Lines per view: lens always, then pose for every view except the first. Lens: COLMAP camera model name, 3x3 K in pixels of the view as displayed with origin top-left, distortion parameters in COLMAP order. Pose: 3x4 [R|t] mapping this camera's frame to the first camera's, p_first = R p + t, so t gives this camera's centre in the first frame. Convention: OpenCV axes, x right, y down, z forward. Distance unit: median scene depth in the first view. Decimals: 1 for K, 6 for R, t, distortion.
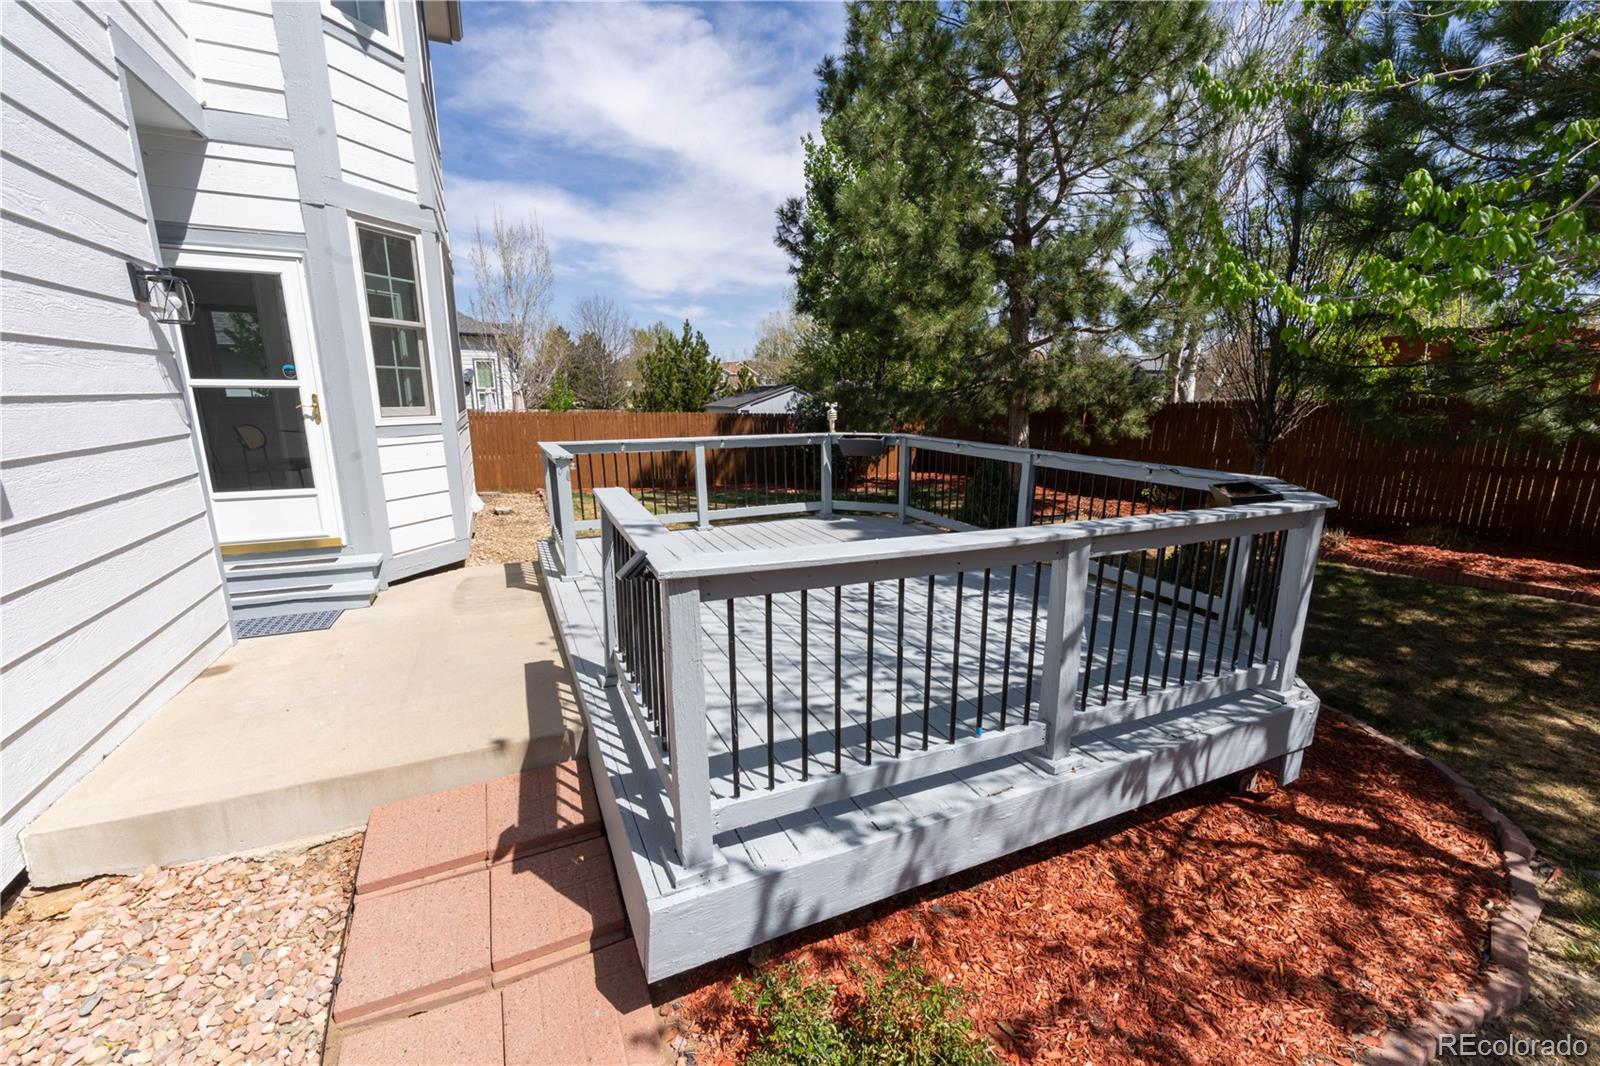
lens RADIAL K [[641.0, 0, 804.7], [0, 641.0, 531.1], [0, 0, 1]] dist [0.001307, -0.000032]
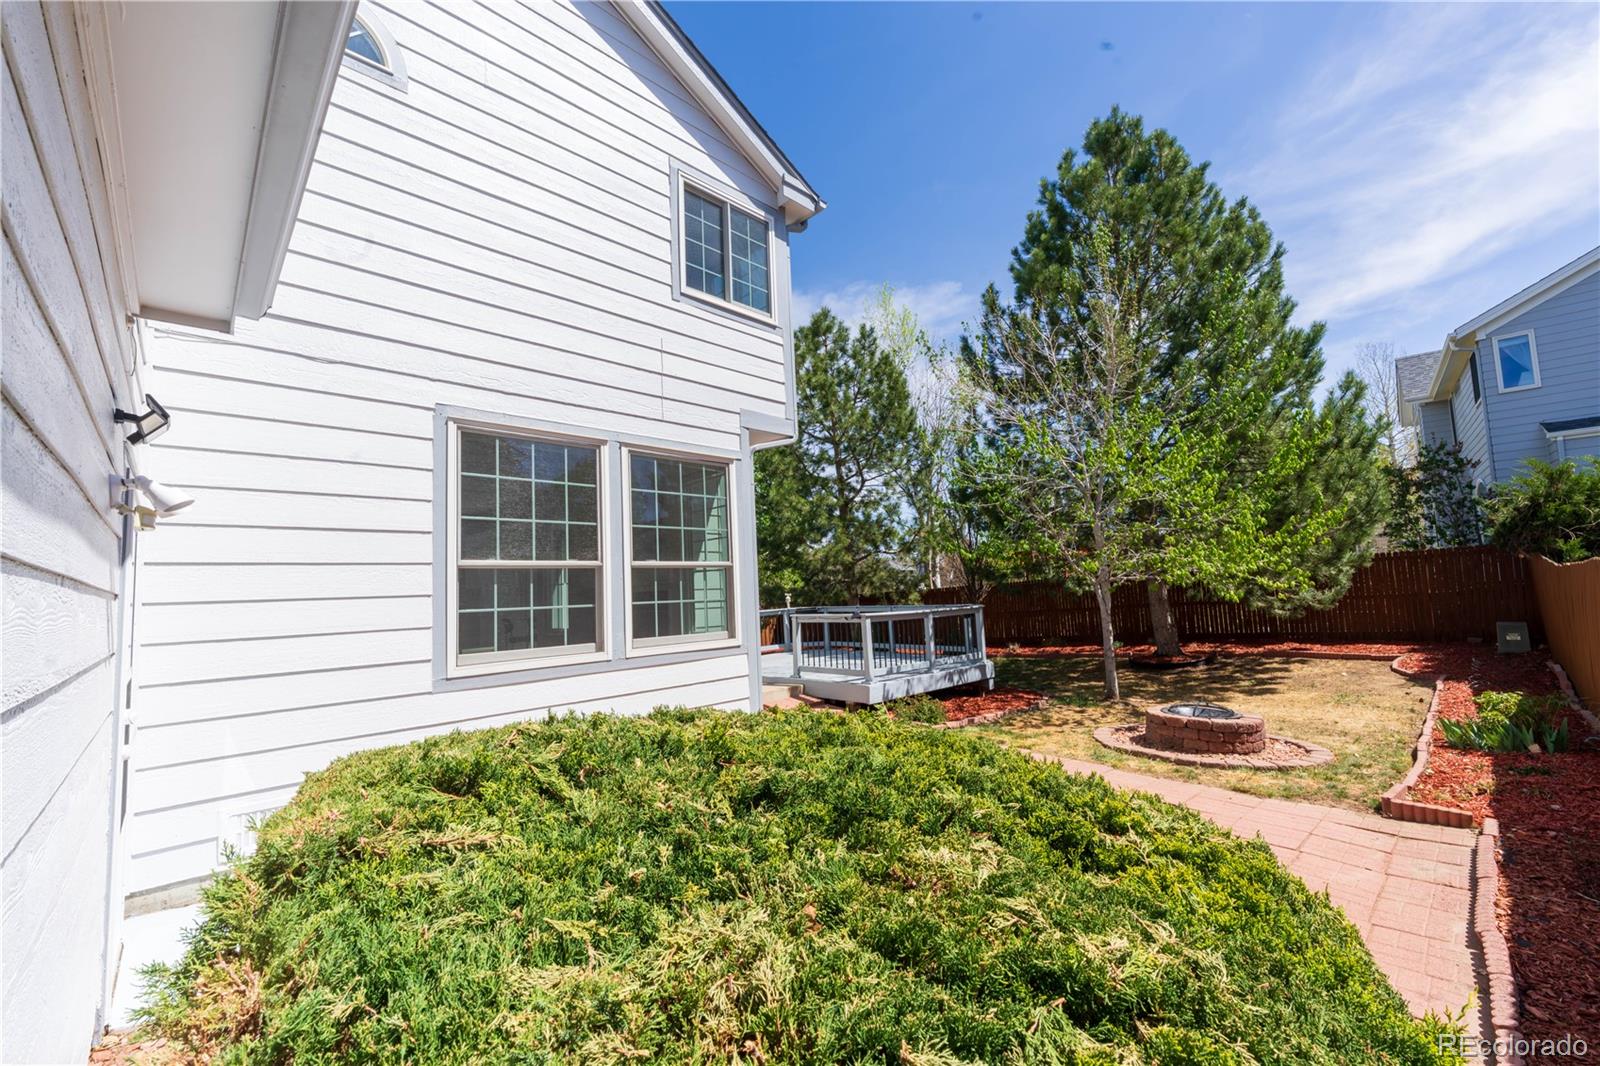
lens RADIAL K [[640.1, 0, 797.3], [0, 640.1, 543.0], [0, 0, 1]] dist [-0.003044, -0.000577]
pose [[0.946742, -0.022966, 0.321172, -0.460687], [0.117019, 0.953793, -0.276741, 0.169128], [-0.299976, 0.299585, 0.905684, -0.716162]]
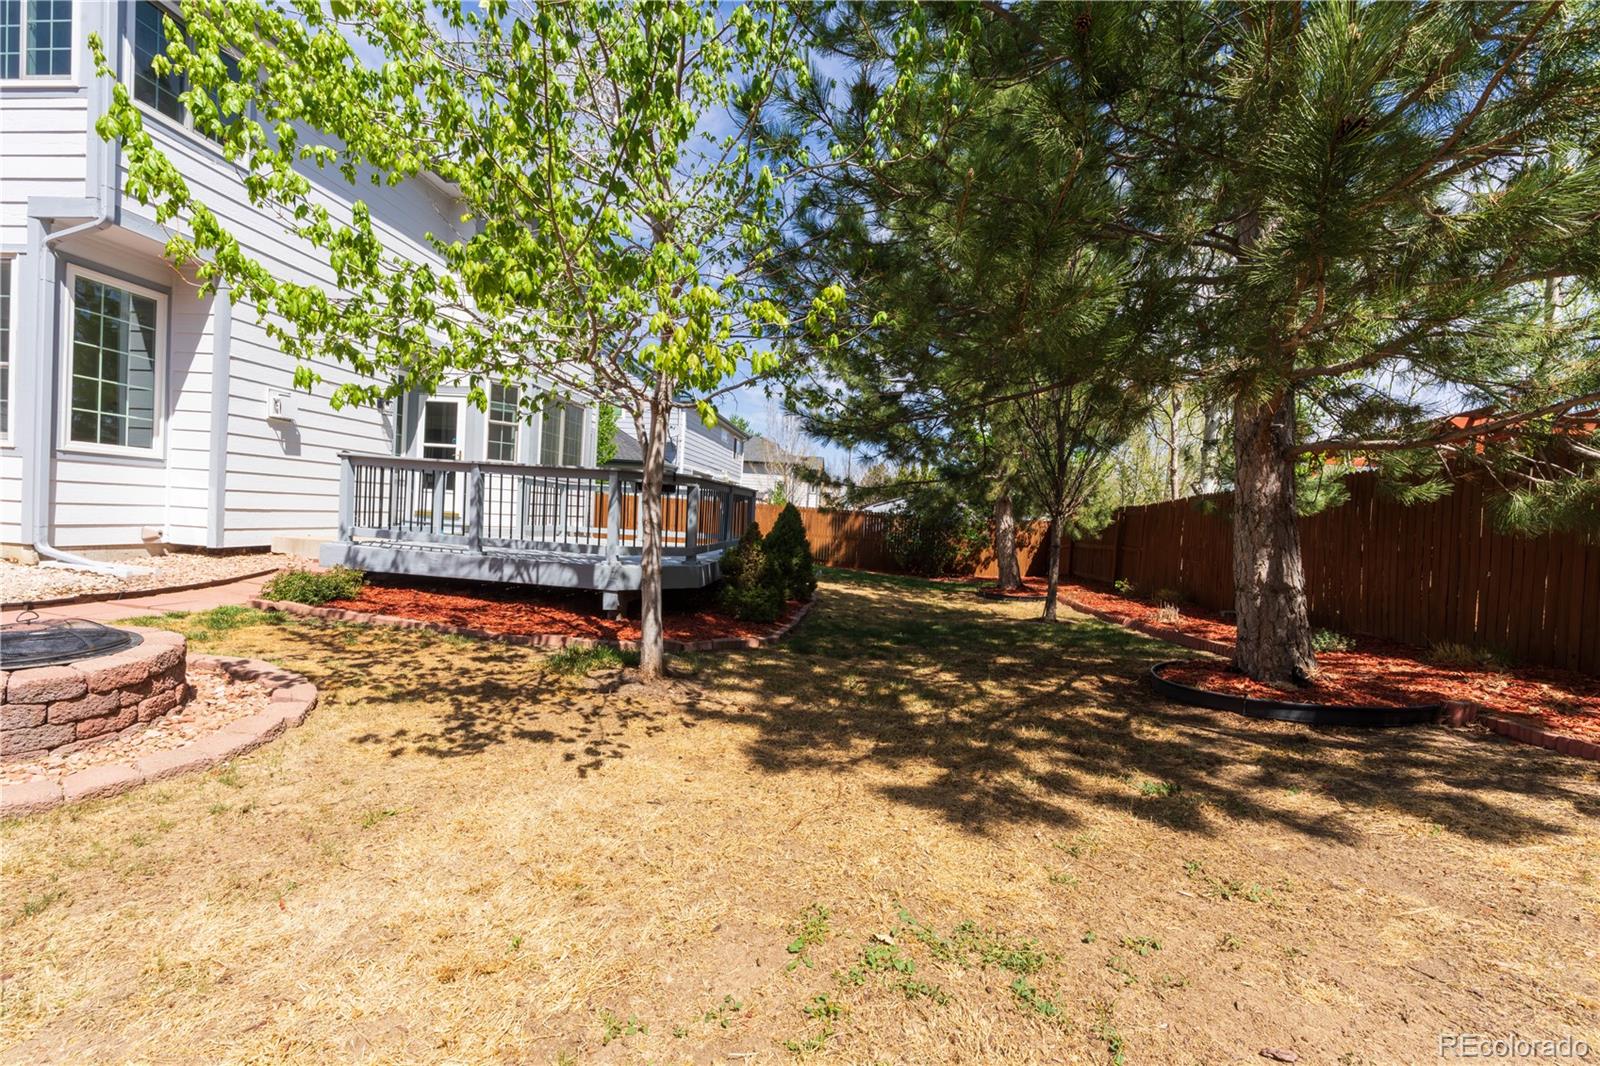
lens RADIAL K [[640.1, 0, 797.3], [0, 640.1, 543.0], [0, 0, 1]] dist [-0.003044, -0.000577]
pose [[0.856338, 0.066930, -0.512061, 0.823951], [-0.163759, 0.975585, -0.146344, 0.138316], [0.489764, 0.209174, 0.846391, -0.162090]]
